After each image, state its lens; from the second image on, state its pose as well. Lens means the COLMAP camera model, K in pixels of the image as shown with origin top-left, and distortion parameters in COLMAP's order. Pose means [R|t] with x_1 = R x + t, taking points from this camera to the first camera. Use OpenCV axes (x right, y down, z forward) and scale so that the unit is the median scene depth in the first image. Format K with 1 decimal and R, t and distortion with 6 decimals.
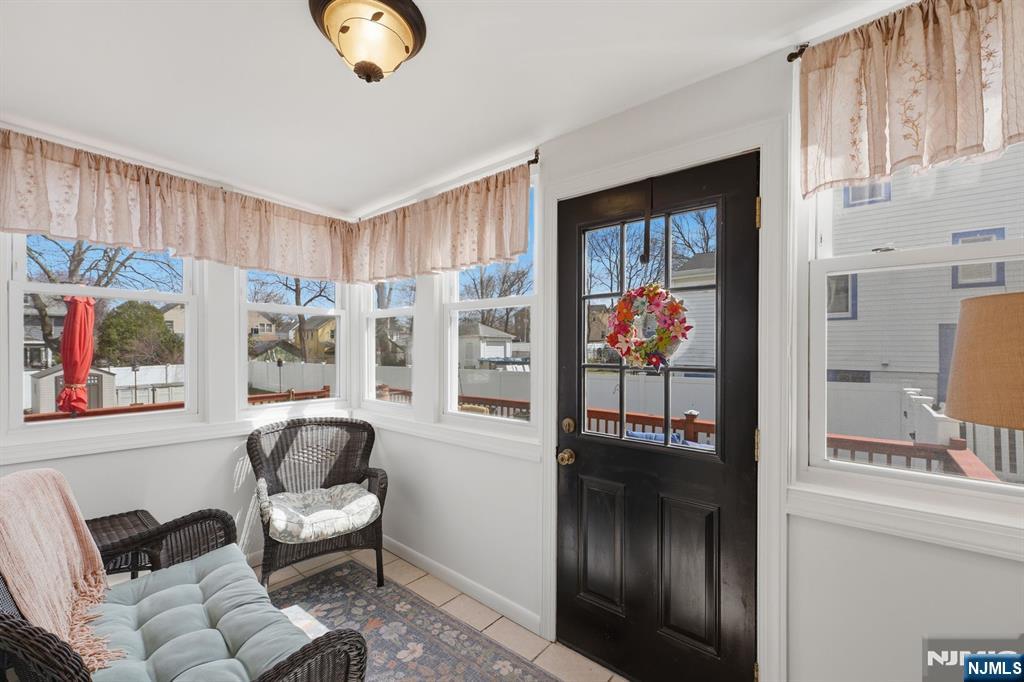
lens RADIAL K [[412.3, 0, 508.6], [0, 412.3, 344.5], [0, 0, 1]] dist [-0.003946, 0.000491]
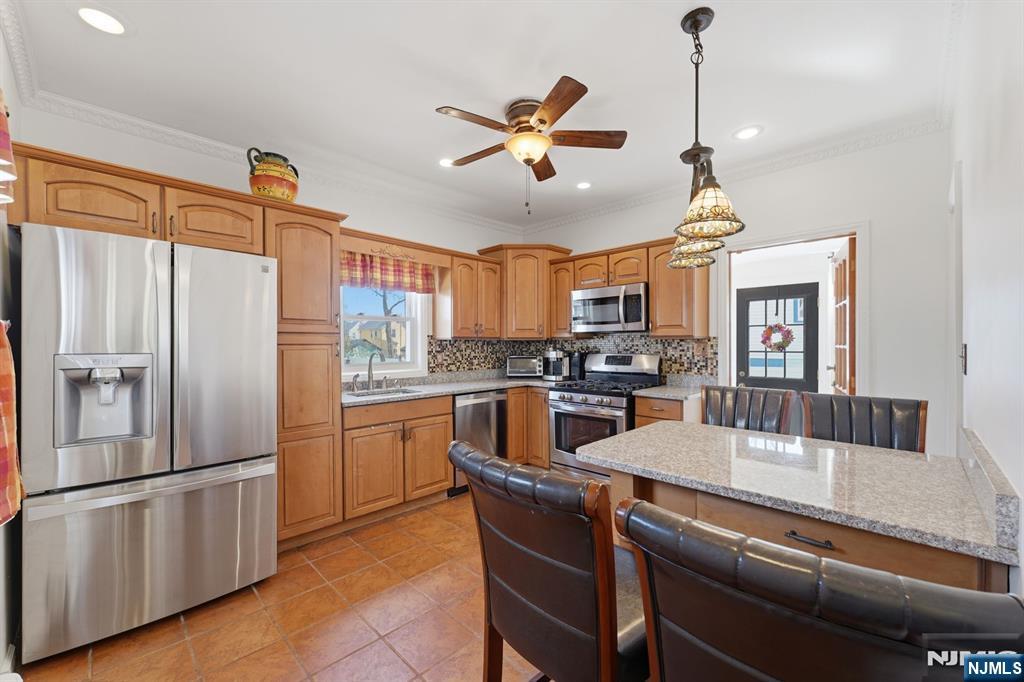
lens RADIAL K [[412.3, 0, 515.5], [0, 412.3, 342.6], [0, 0, 1]] dist [-0.003946, 0.000491]
pose [[0.996598, -0.004308, -0.082302, -1.294437], [0.004289, 0.999991, -0.000402, -0.013648], [0.082303, 0.000048, 0.996607, -2.094073]]
